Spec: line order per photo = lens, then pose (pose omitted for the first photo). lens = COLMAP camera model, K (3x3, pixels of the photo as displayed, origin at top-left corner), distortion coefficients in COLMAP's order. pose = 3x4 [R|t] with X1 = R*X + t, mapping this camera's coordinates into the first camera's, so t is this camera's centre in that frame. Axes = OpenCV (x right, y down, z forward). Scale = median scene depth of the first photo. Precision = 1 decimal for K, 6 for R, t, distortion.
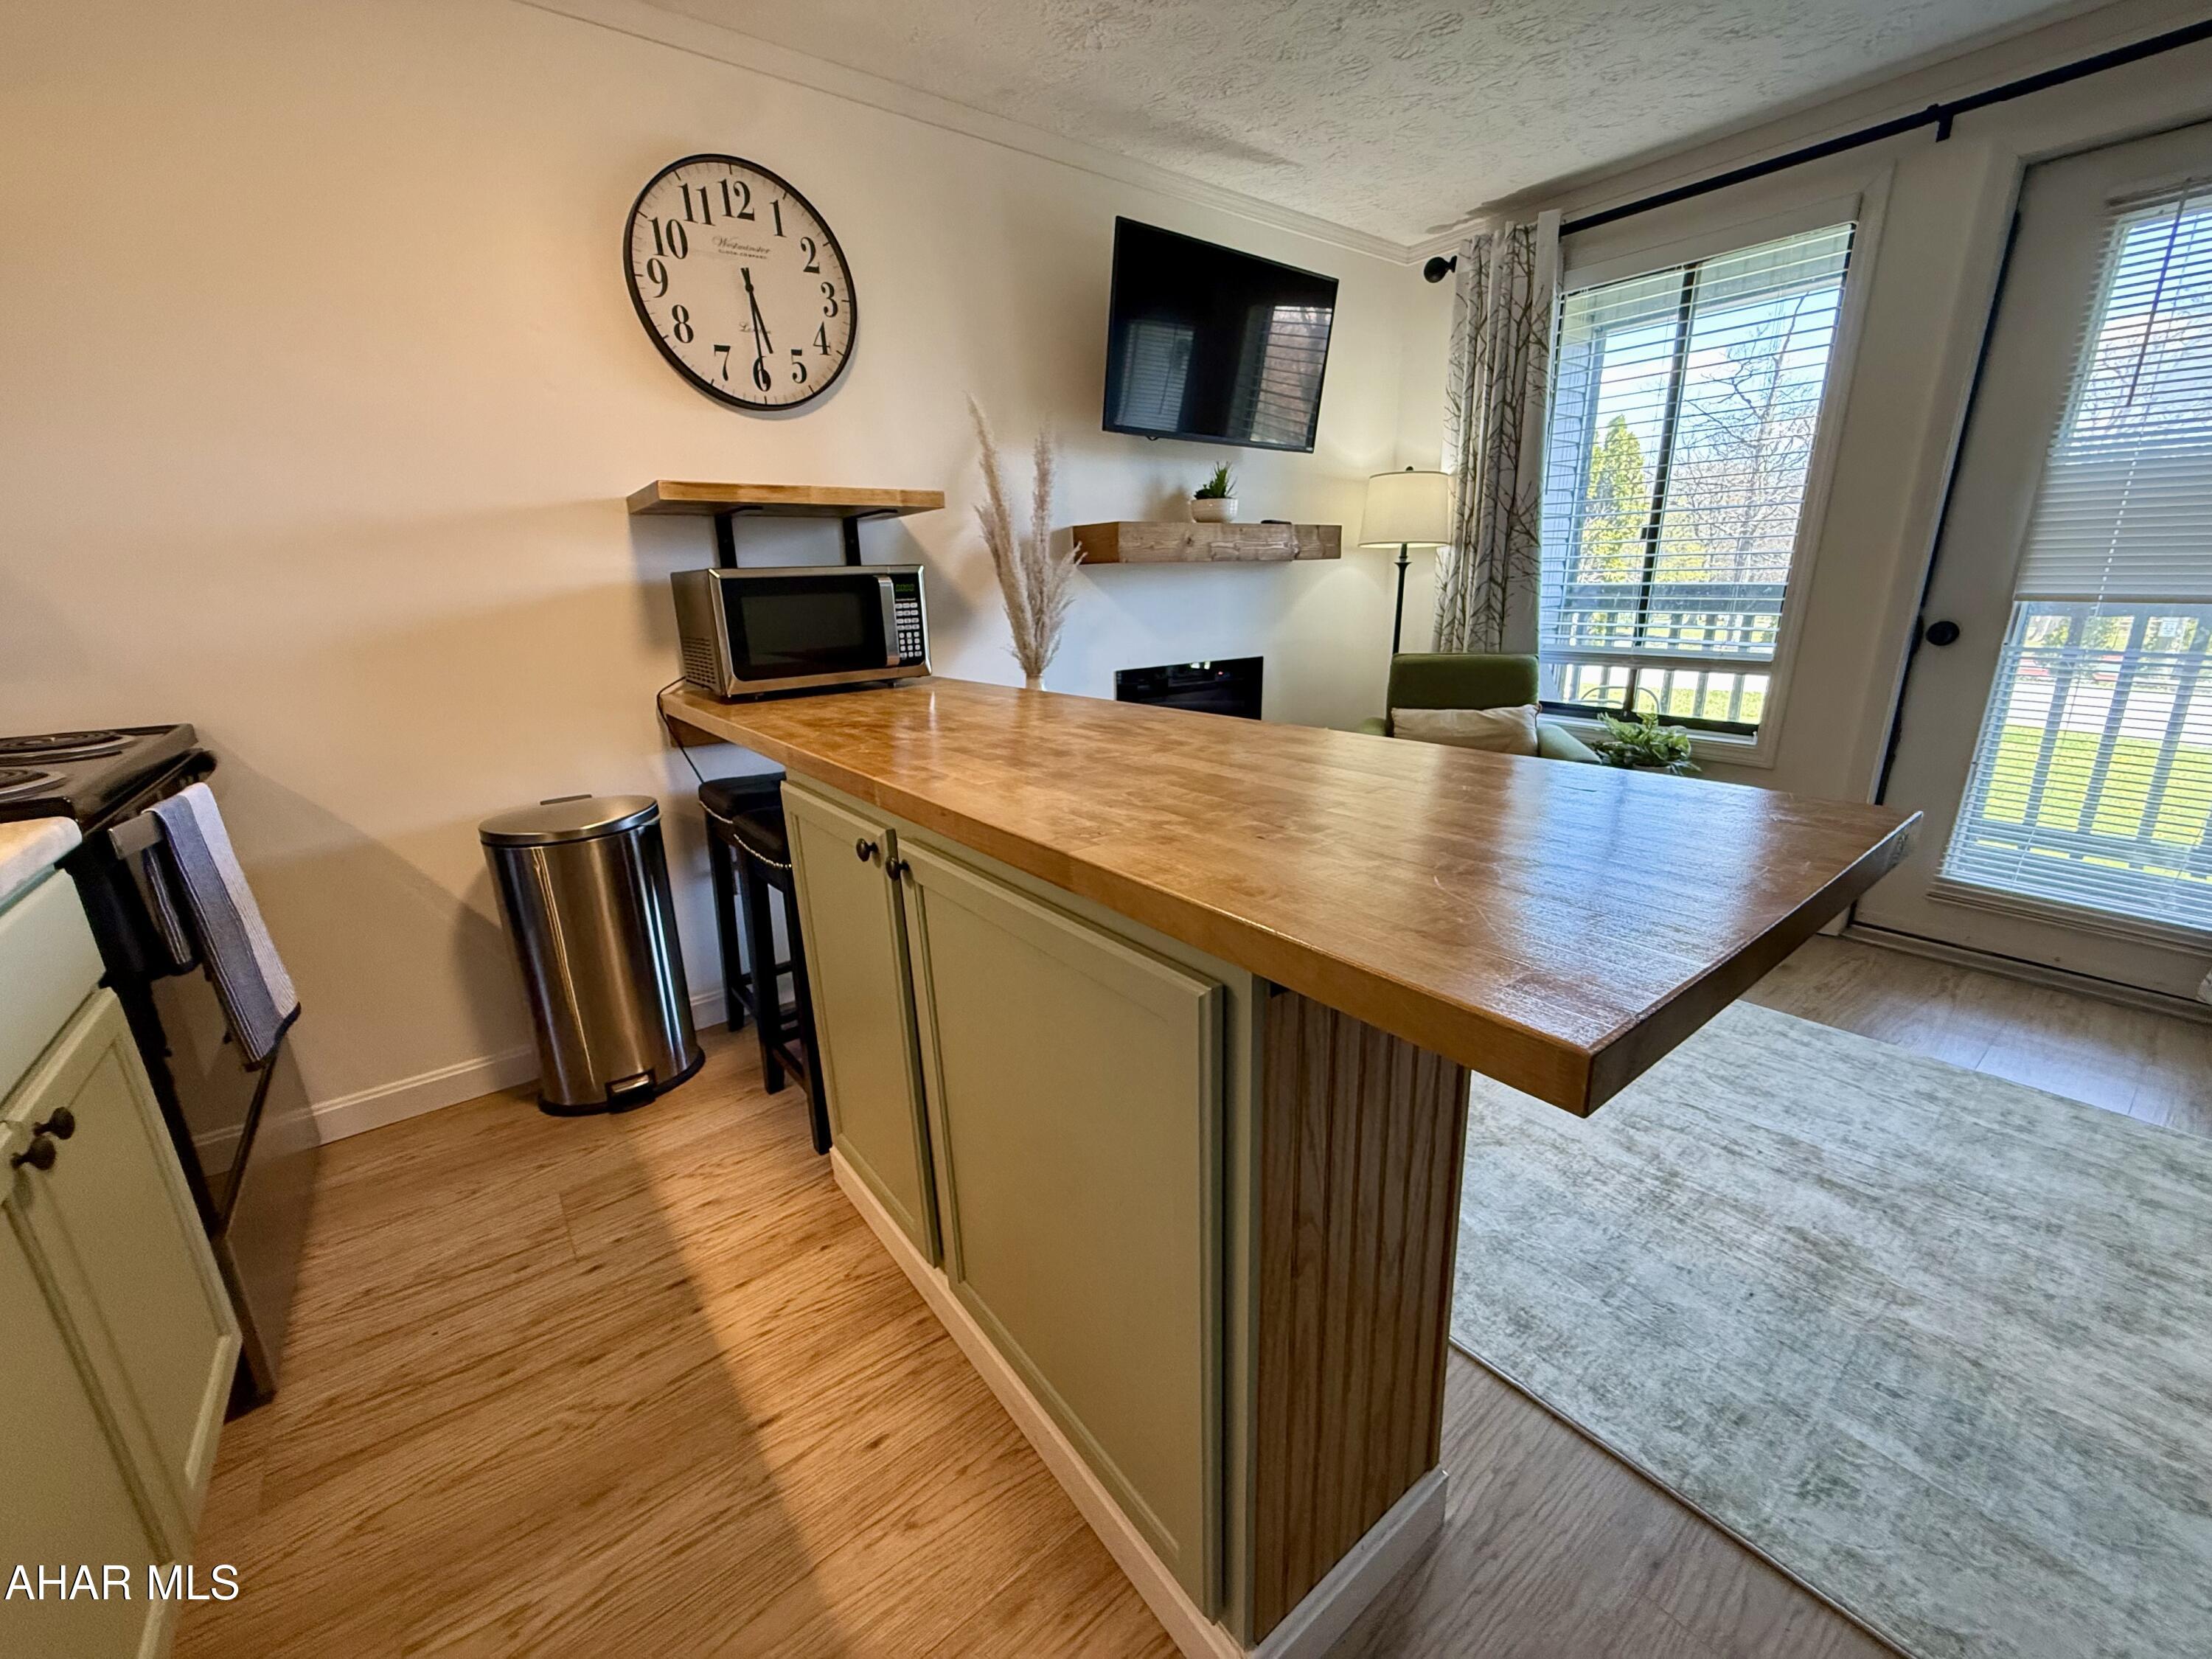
lens RADIAL K [[883.2, 0, 1104.8], [0, 883.2, 830.8], [0, 0, 1]] dist [0.004385, 0.000498]
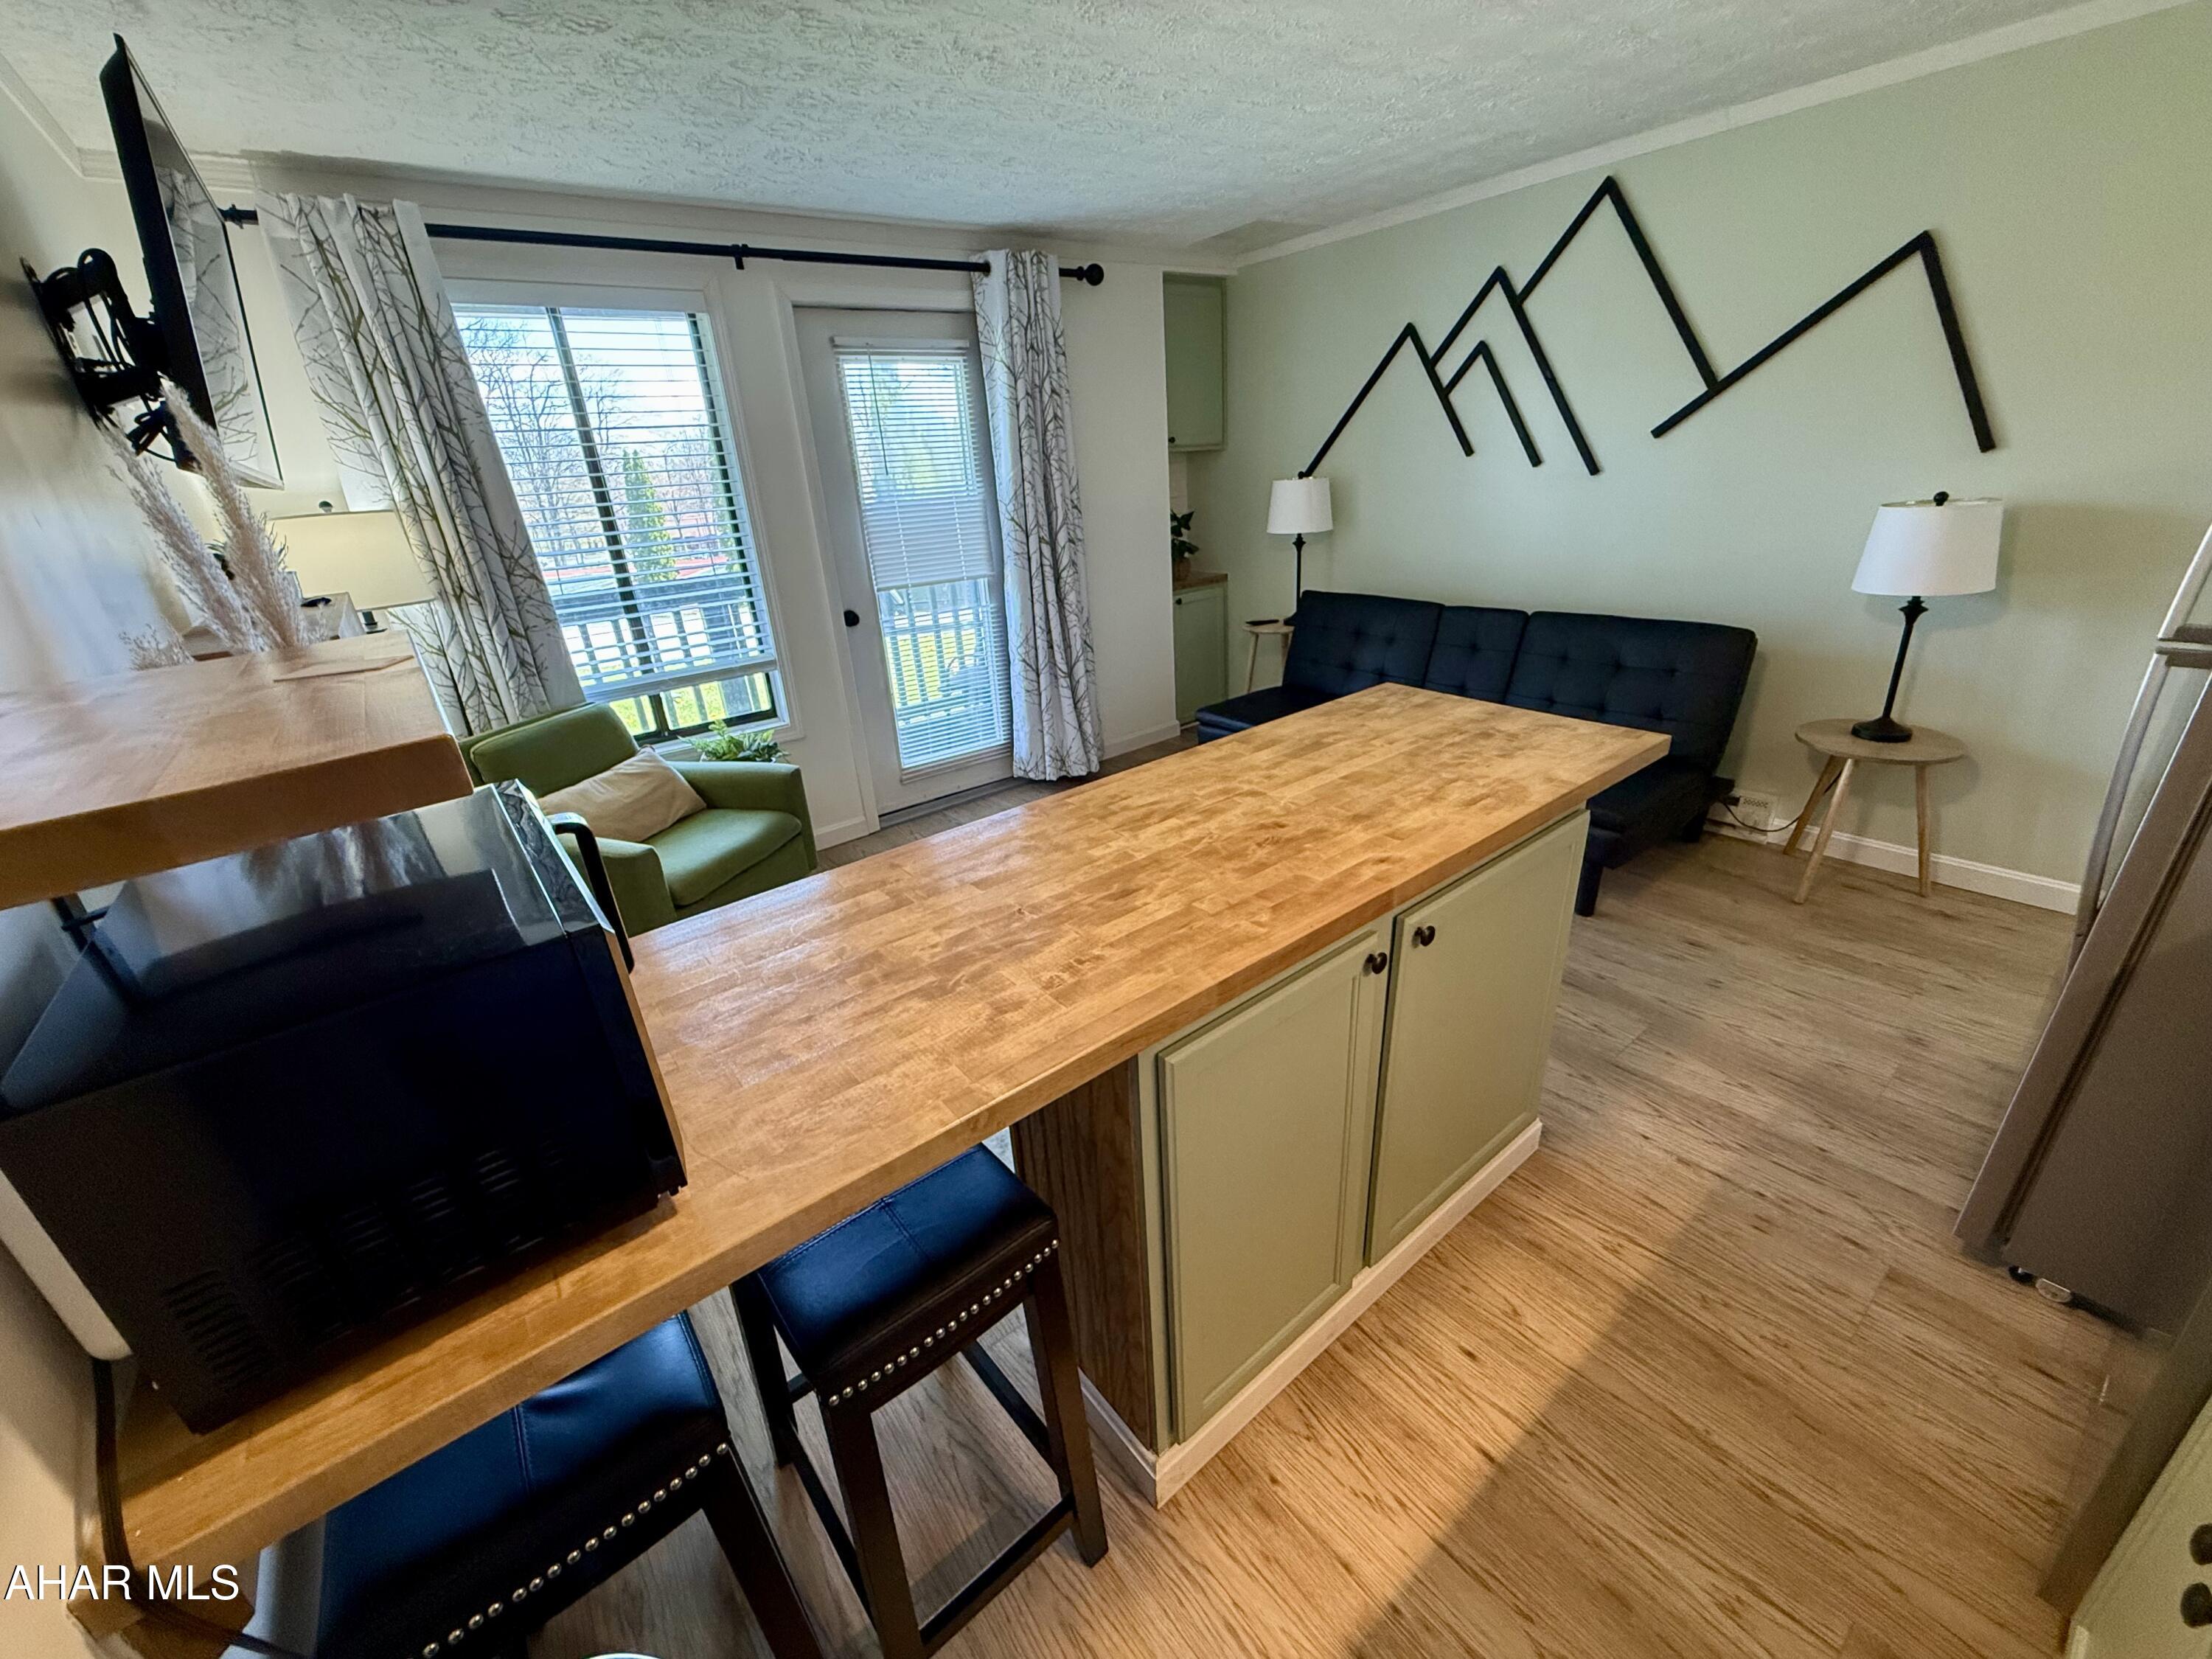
lens RADIAL K [[883.2, 0, 1099.2], [0, 883.2, 828.7], [0, 0, 1]] dist [0.004385, 0.000498]
pose [[-0.010280, -0.364444, 0.931169, -0.960447], [0.342275, 0.873684, 0.345723, -0.478856], [-0.939544, 0.322269, 0.115759, 0.924590]]
